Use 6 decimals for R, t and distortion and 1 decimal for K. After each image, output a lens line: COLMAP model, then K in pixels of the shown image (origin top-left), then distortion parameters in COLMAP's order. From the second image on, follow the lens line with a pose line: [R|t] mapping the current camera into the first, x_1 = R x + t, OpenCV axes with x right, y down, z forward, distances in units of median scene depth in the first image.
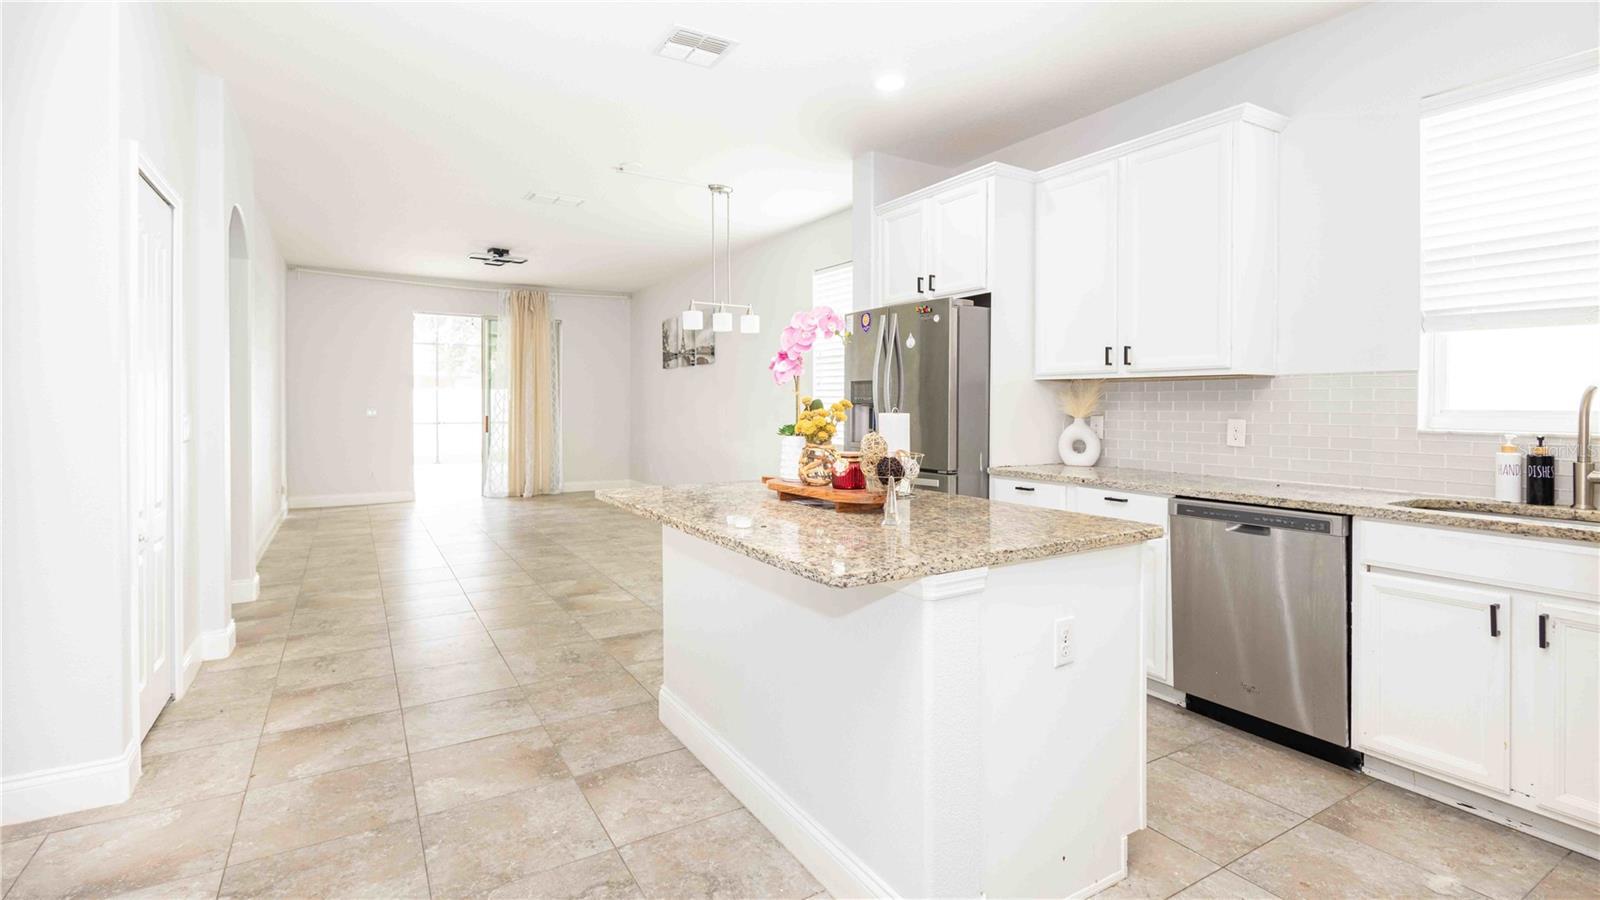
lens RADIAL K [[731.6, 0, 797.3], [0, 731.6, 403.5], [0, 0, 1]] dist [0.009026, -0.000549]
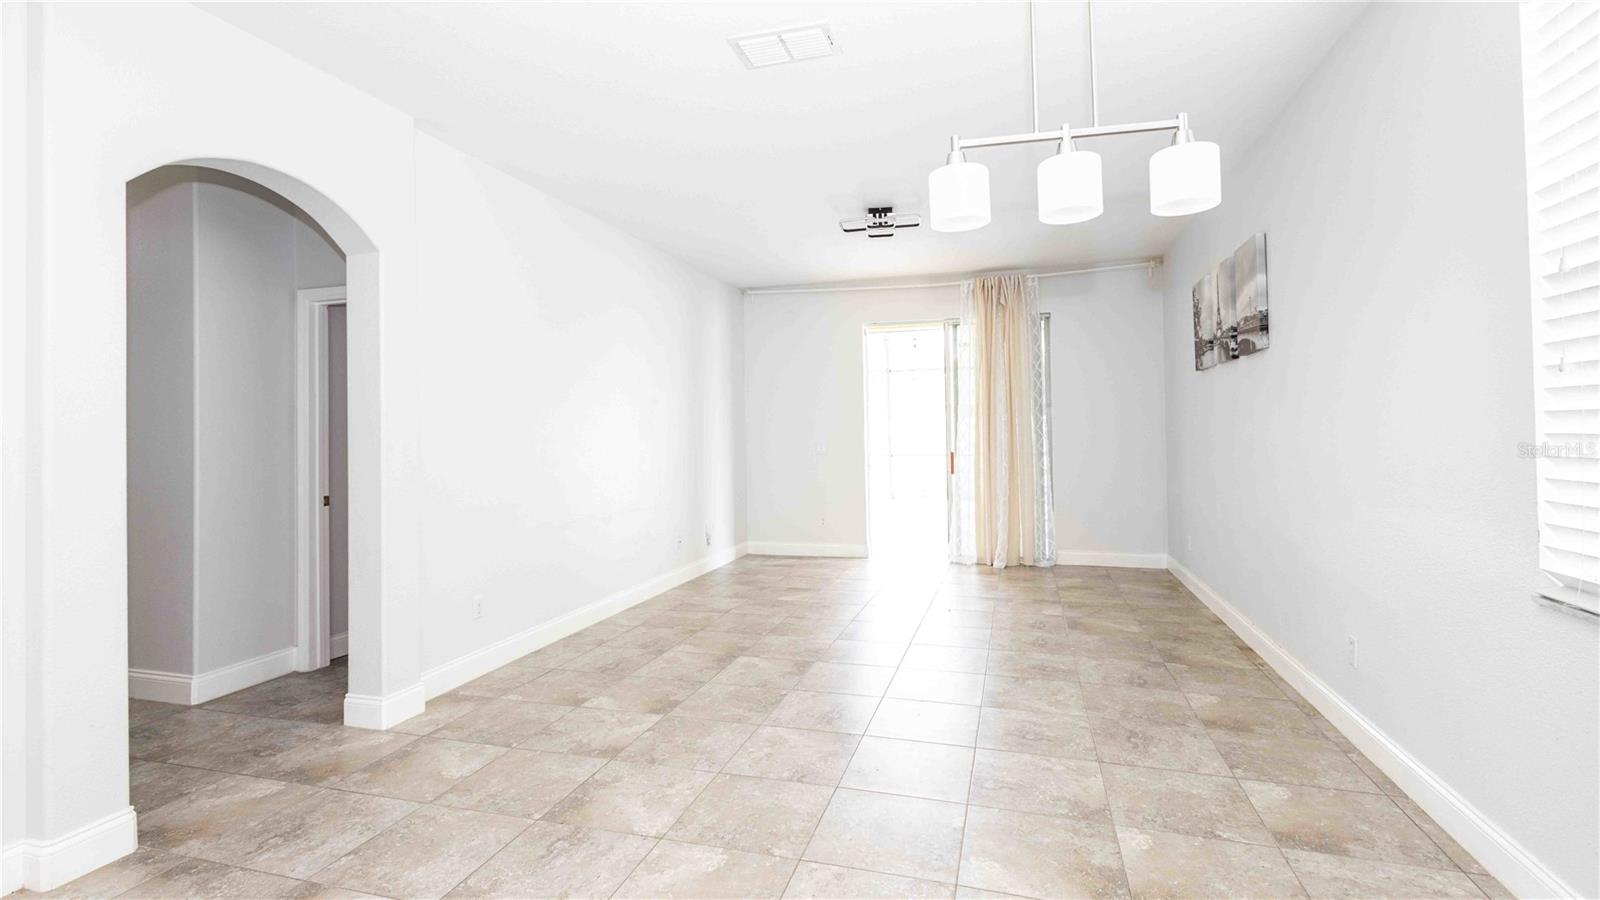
lens RADIAL K [[731.6, 0, 791.1], [0, 731.6, 456.2], [0, 0, 1]] dist [0.009026, -0.000549]
pose [[0.665769, 0.005312, -0.746139, 0.034763], [0.021252, 0.999434, 0.026078, -0.004007], [0.745855, -0.033219, 0.665279, 0.439441]]
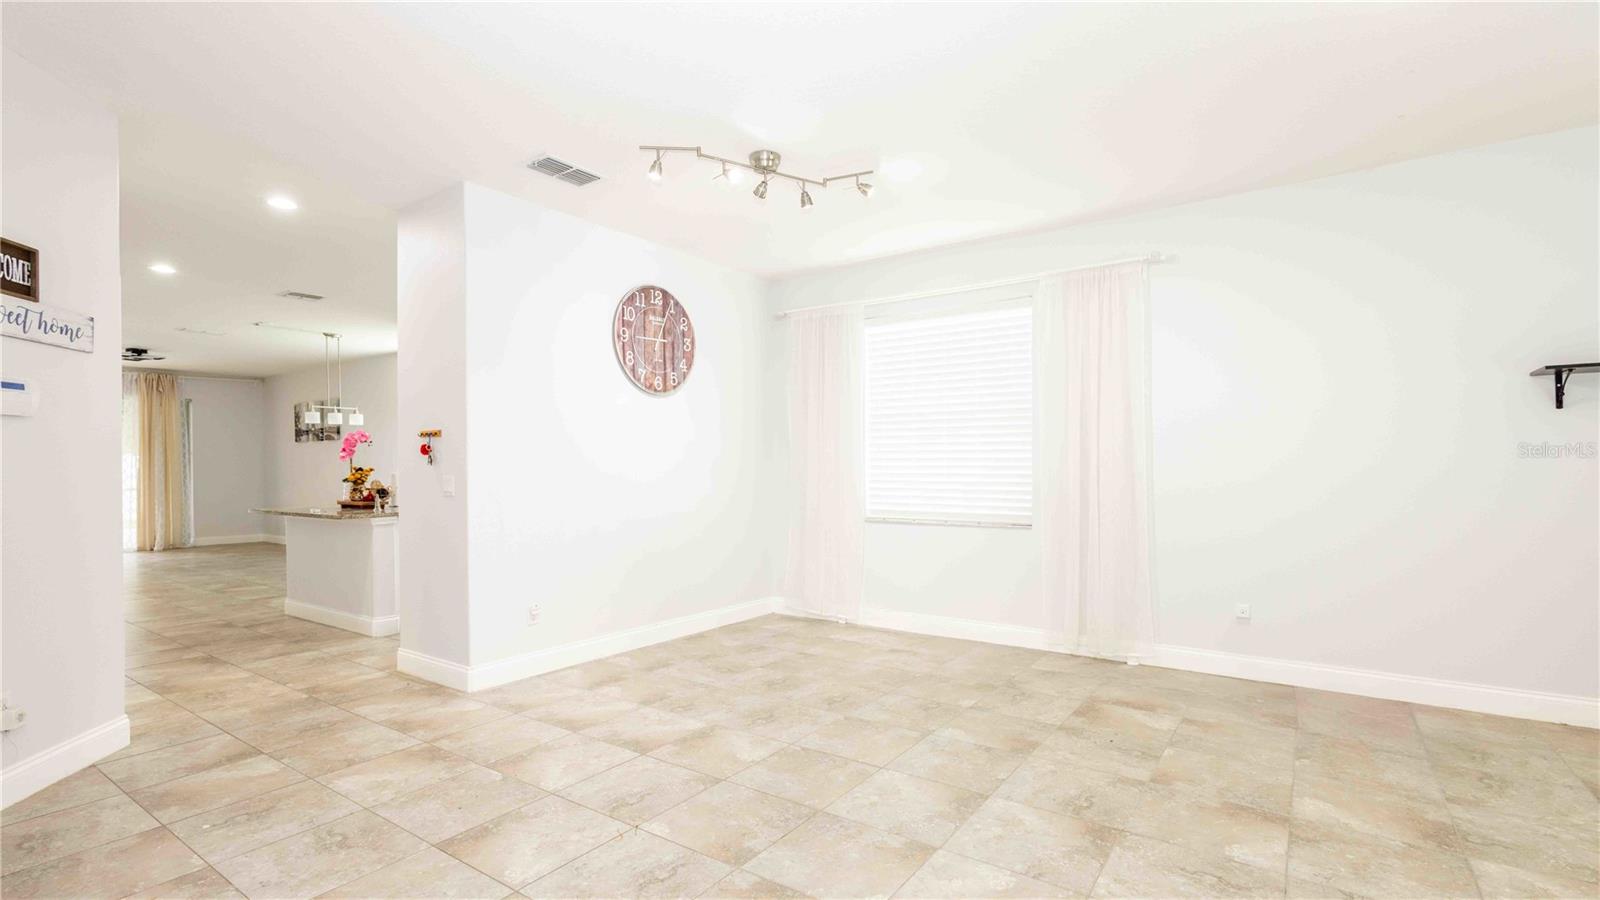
lens RADIAL K [[731.6, 0, 794.4], [0, 731.6, 471.5], [0, 0, 1]] dist [0.009026, -0.000549]
pose [[0.919007, -0.007571, 0.394167, 0.118763], [0.005883, 0.999968, 0.005492, 0.000927], [-0.394196, -0.002729, 0.919022, -0.552626]]
